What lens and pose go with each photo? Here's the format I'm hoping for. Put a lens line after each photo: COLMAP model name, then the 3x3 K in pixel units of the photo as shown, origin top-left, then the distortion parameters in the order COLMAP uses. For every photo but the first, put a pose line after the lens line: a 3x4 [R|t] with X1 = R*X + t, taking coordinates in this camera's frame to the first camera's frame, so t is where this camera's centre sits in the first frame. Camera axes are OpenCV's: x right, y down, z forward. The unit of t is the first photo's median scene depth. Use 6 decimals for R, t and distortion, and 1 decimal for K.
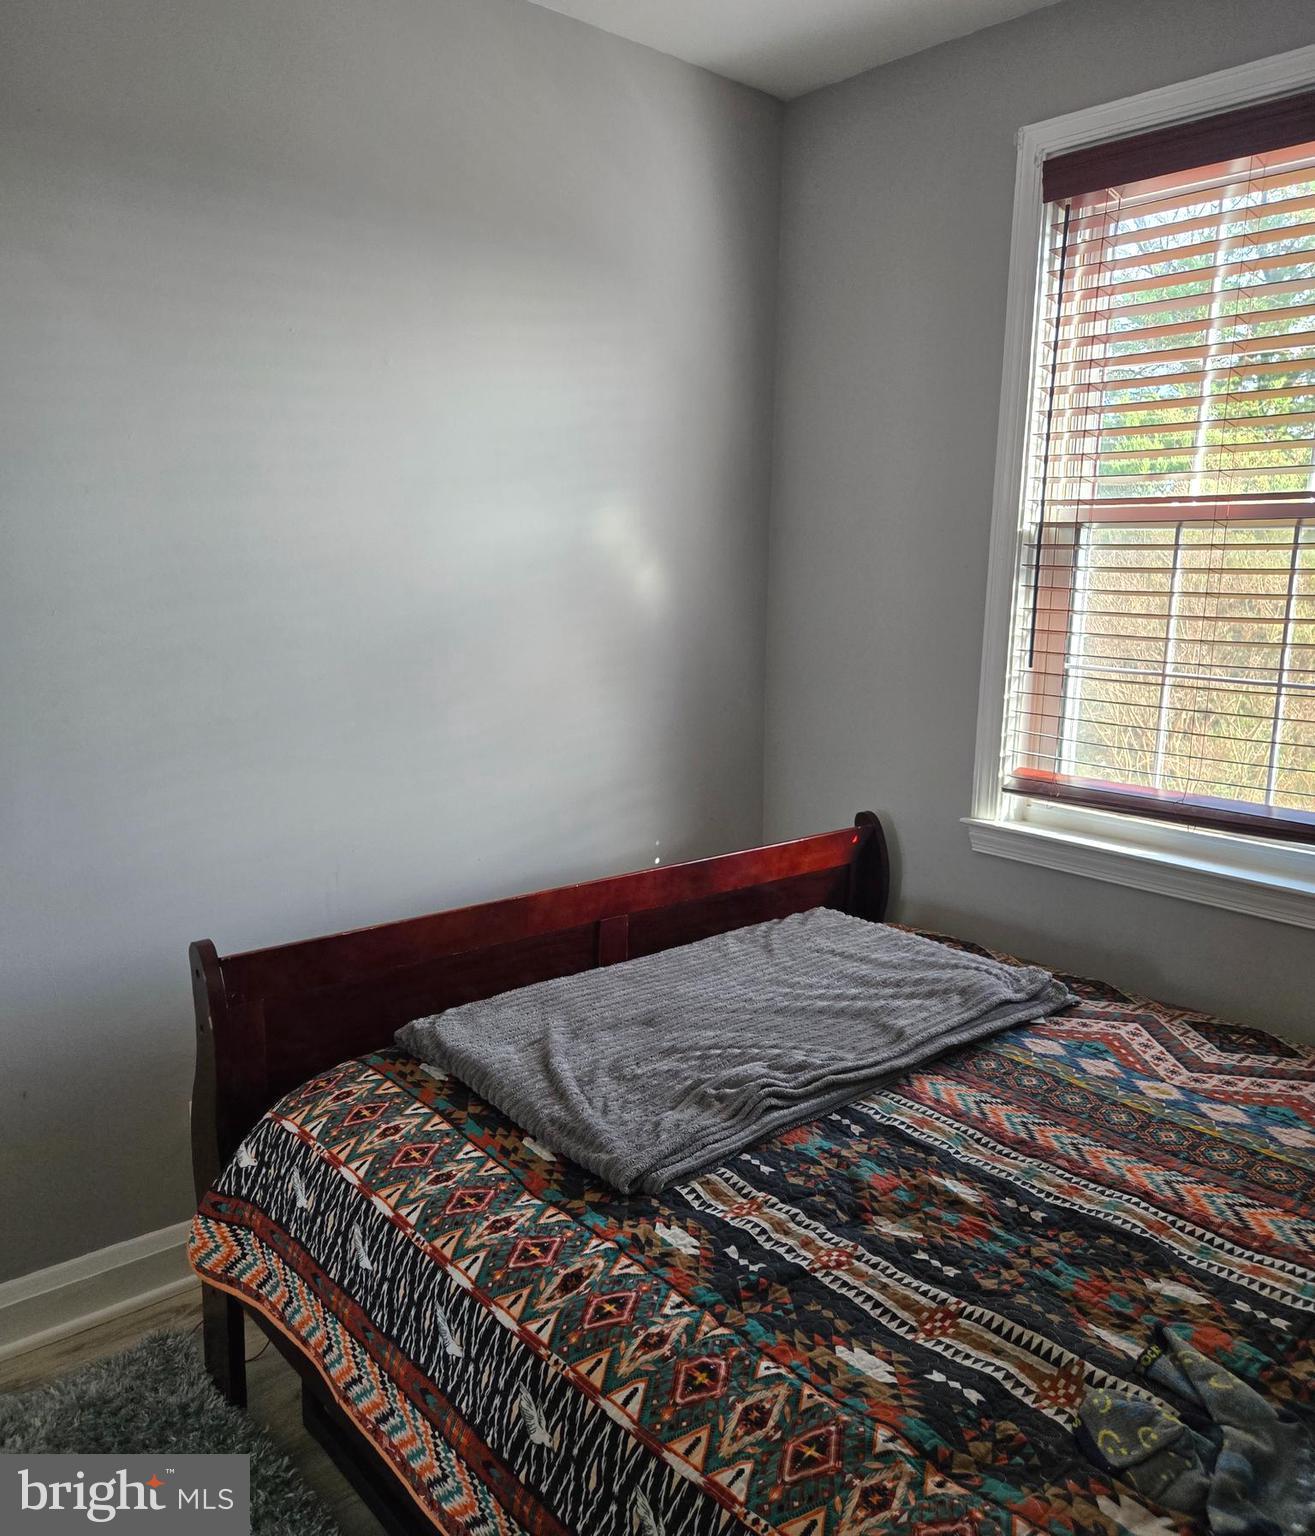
lens RADIAL K [[1174.3, 0, 651.3], [0, 1174.3, 769.4], [0, 0, 1]] dist [0.083355, -0.069588]
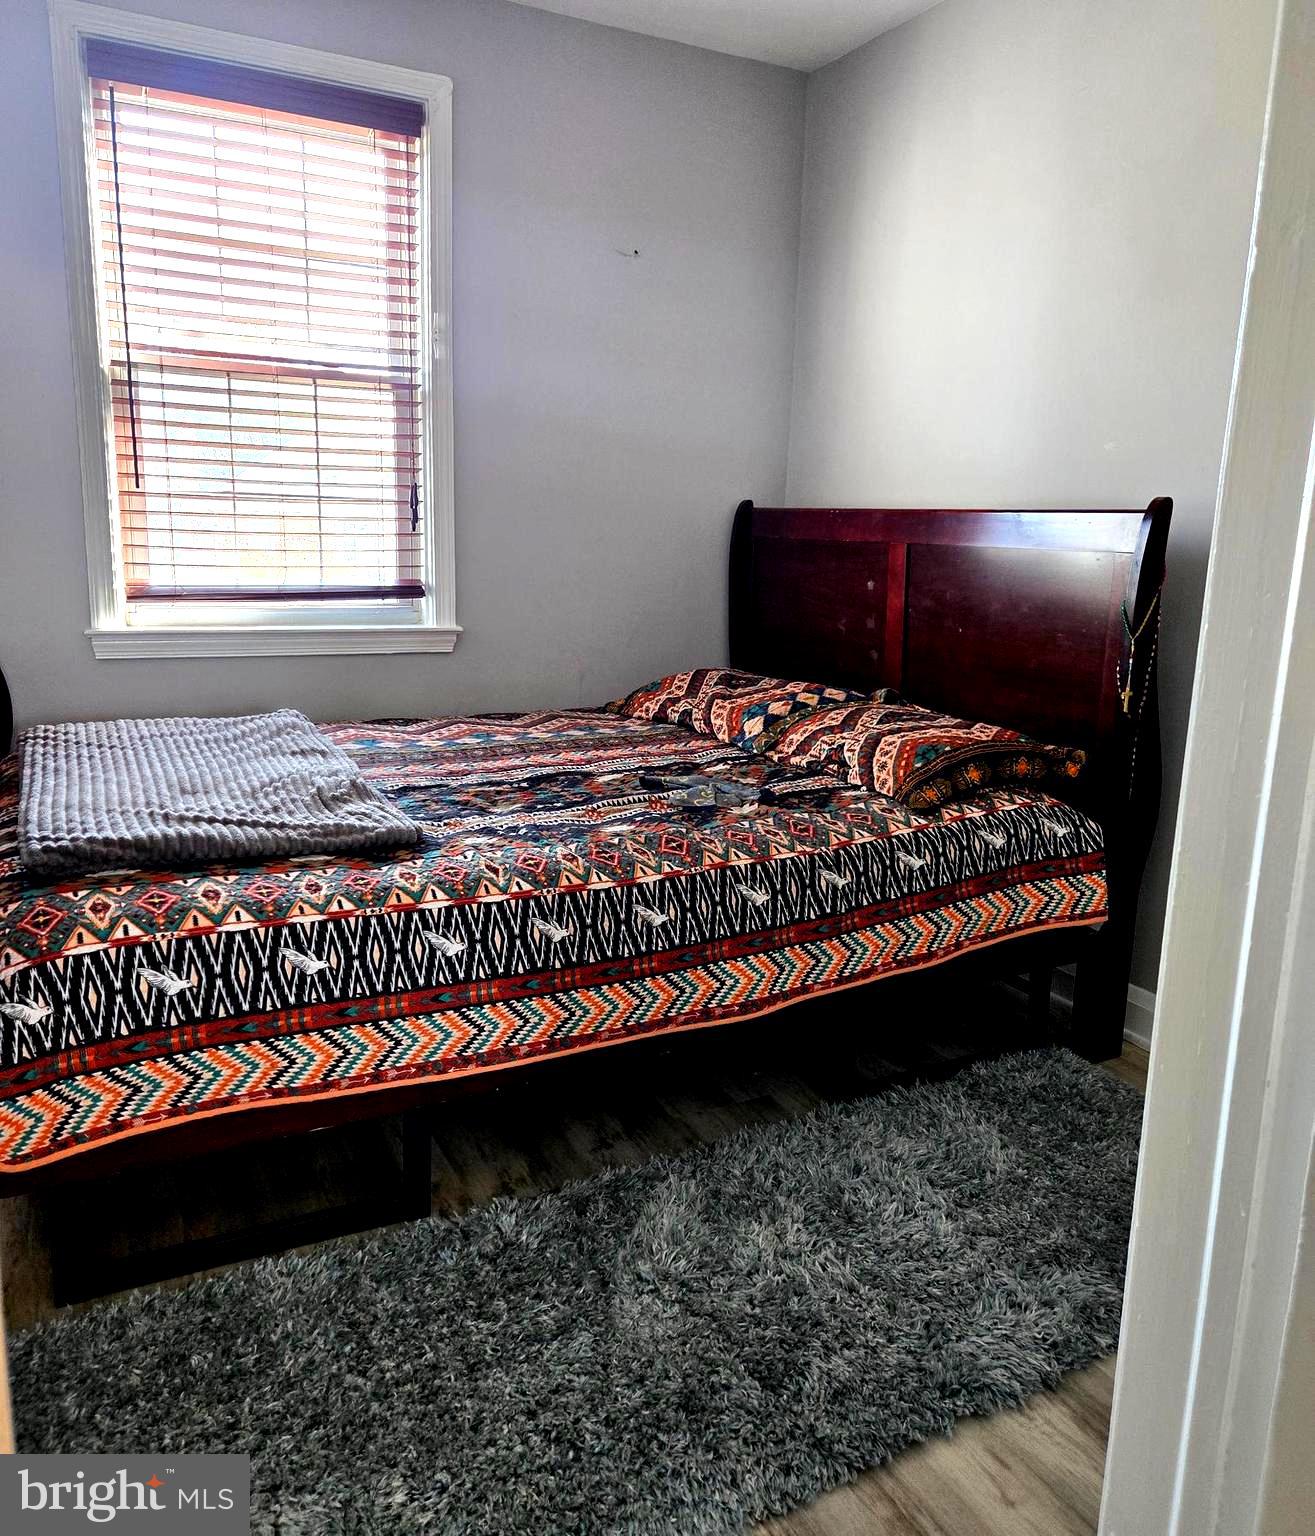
lens RADIAL K [[1174.3, 0, 651.3], [0, 1174.3, 769.4], [0, 0, 1]] dist [0.083355, -0.069588]
pose [[0.223945, -0.208353, 0.952070, -1.212542], [0.142255, 0.973407, 0.179562, 0.074979], [-0.964164, 0.095225, 0.247629, 0.400515]]
